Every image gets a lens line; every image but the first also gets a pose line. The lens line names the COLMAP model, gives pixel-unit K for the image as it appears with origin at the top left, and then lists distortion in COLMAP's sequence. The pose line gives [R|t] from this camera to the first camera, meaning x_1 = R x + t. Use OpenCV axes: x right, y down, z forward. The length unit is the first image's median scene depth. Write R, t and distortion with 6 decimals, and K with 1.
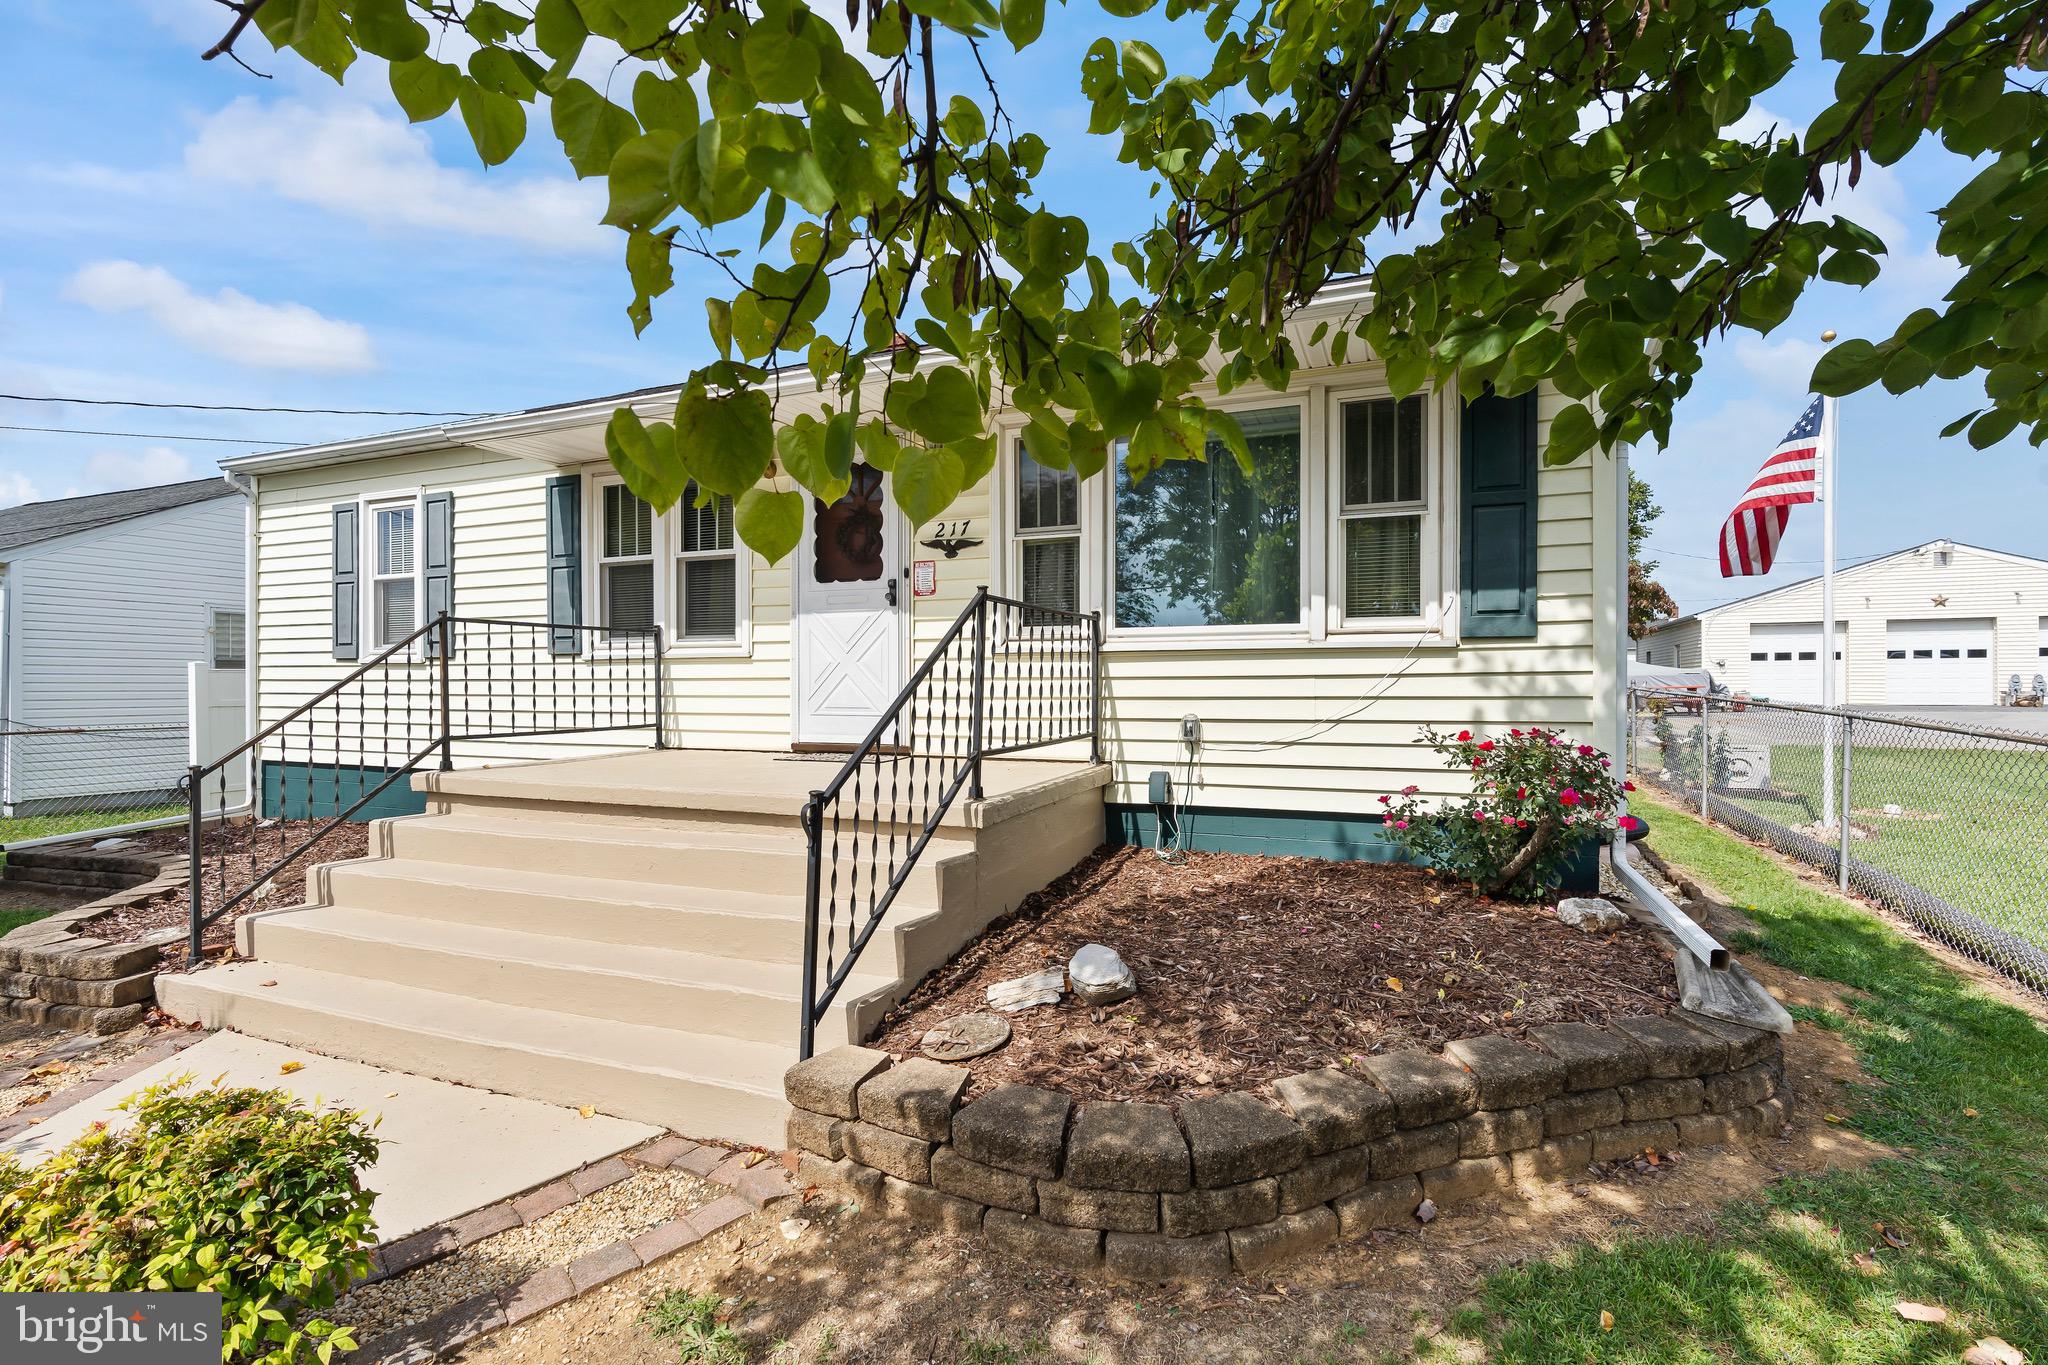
lens RADIAL K [[943.7, 0, 1019.5], [0, 943.7, 692.4], [0, 0, 1]] dist [-0.001349, -0.000078]
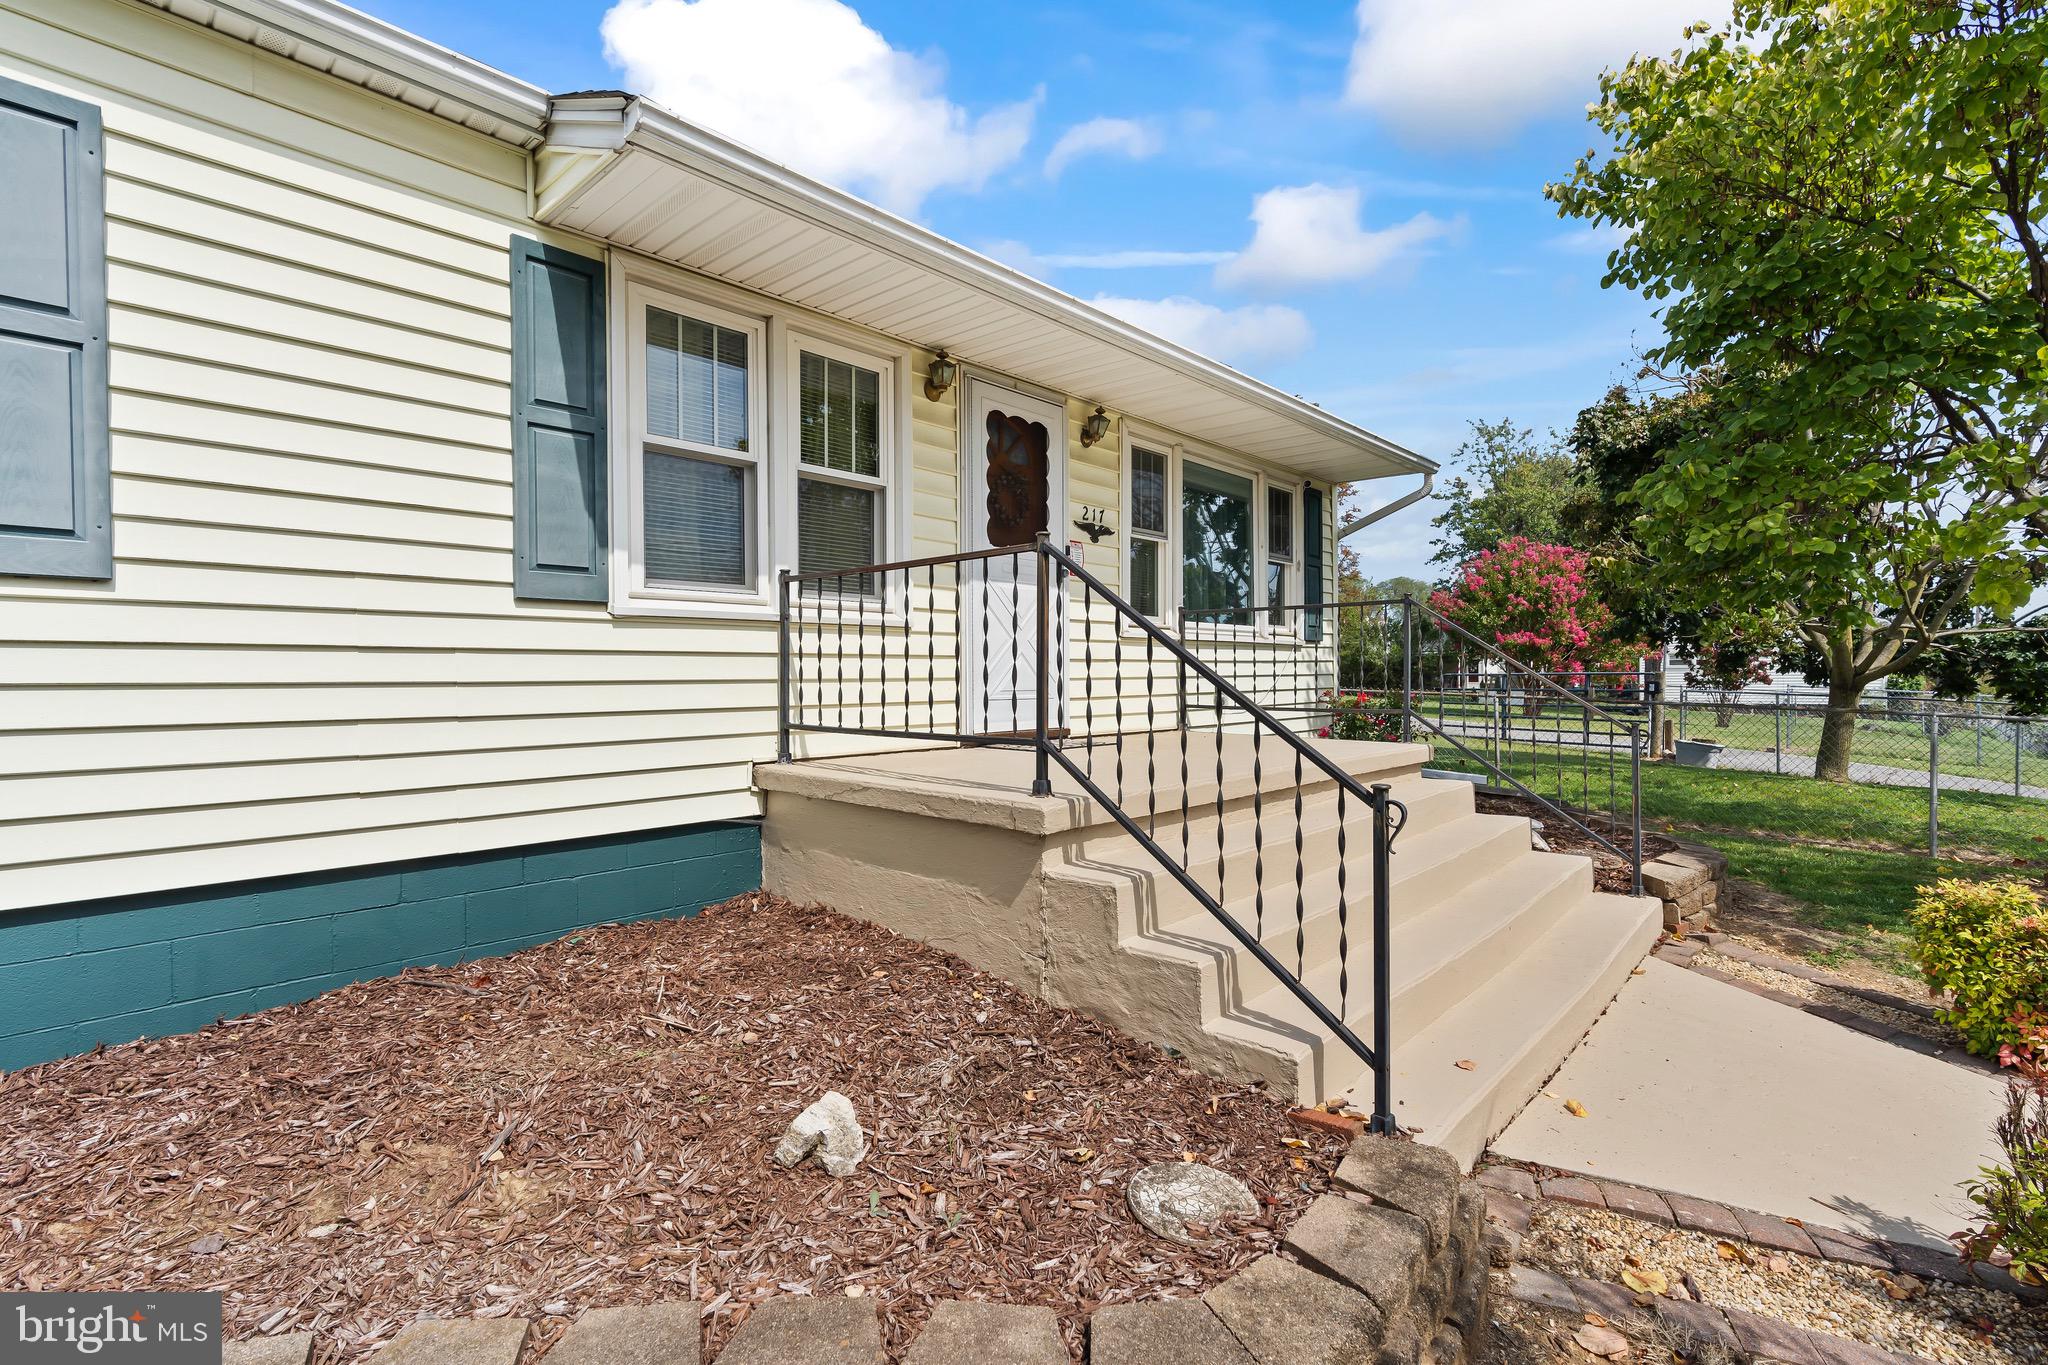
lens RADIAL K [[936.9, 0, 1020.7], [0, 936.9, 677.2], [0, 0, 1]] dist [-0.000192, 0.000640]
pose [[0.344073, -0.016754, 0.938794, -0.927657], [-0.015624, 0.999600, 0.023565, -0.015812], [-0.938813, -0.022775, 0.343673, 0.626774]]
